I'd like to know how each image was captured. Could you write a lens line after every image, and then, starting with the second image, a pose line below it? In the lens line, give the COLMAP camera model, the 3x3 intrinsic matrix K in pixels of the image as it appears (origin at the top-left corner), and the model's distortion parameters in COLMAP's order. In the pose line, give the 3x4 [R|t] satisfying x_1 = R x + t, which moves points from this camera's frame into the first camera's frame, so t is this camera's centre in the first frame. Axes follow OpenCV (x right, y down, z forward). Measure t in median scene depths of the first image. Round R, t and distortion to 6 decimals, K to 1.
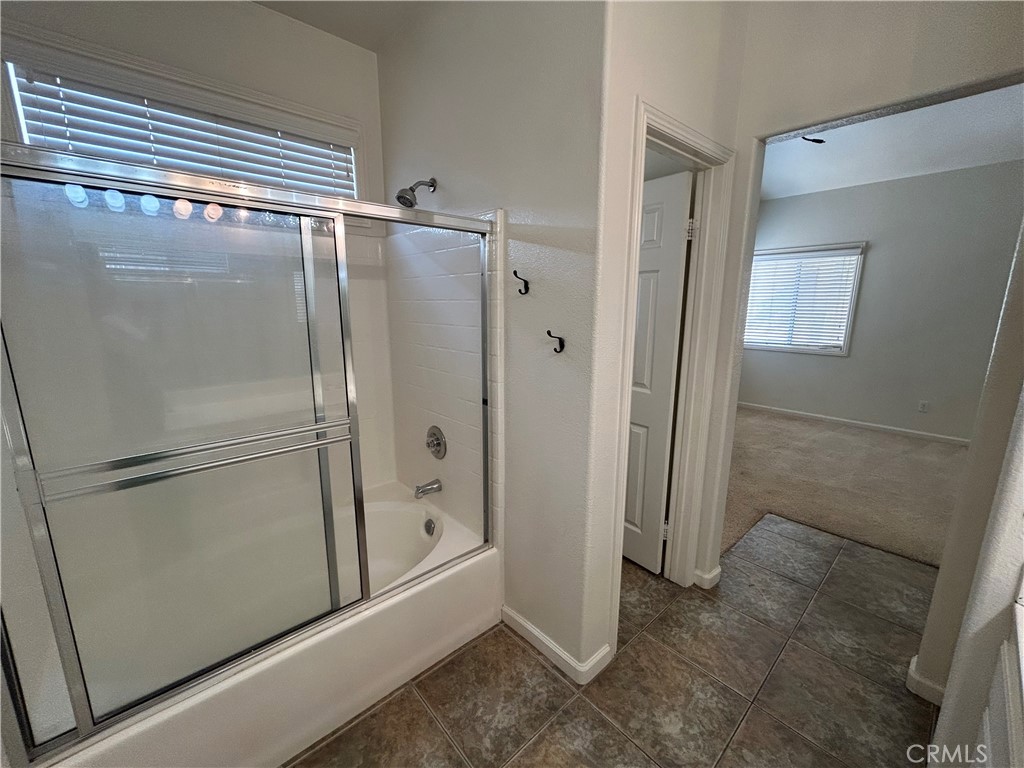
lens RADIAL K [[414.8, 0, 508.1], [0, 414.8, 385.9], [0, 0, 1]] dist [-0.001154, 0.001121]
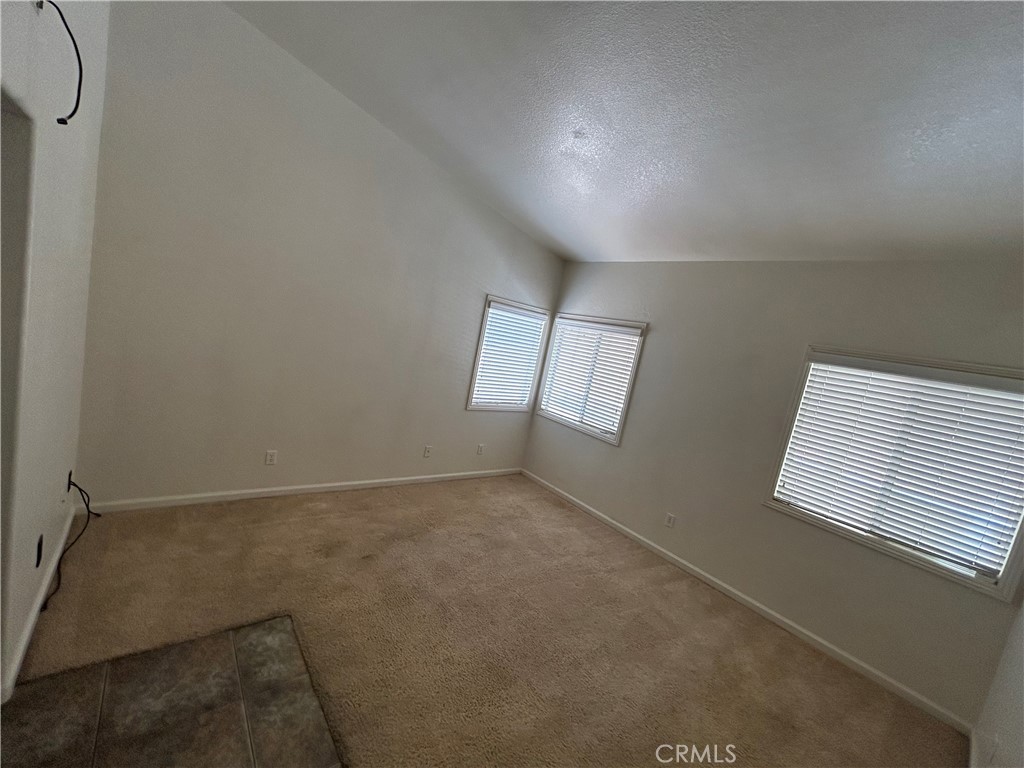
lens RADIAL K [[414.8, 0, 513.4], [0, 414.8, 383.1], [0, 0, 1]] dist [-0.001154, 0.001121]
pose [[0.980288, 0.197004, -0.014980, 0.618258], [-0.197564, 0.976705, -0.083760, -0.088640], [-0.001870, 0.085069, 0.996373, 0.117937]]
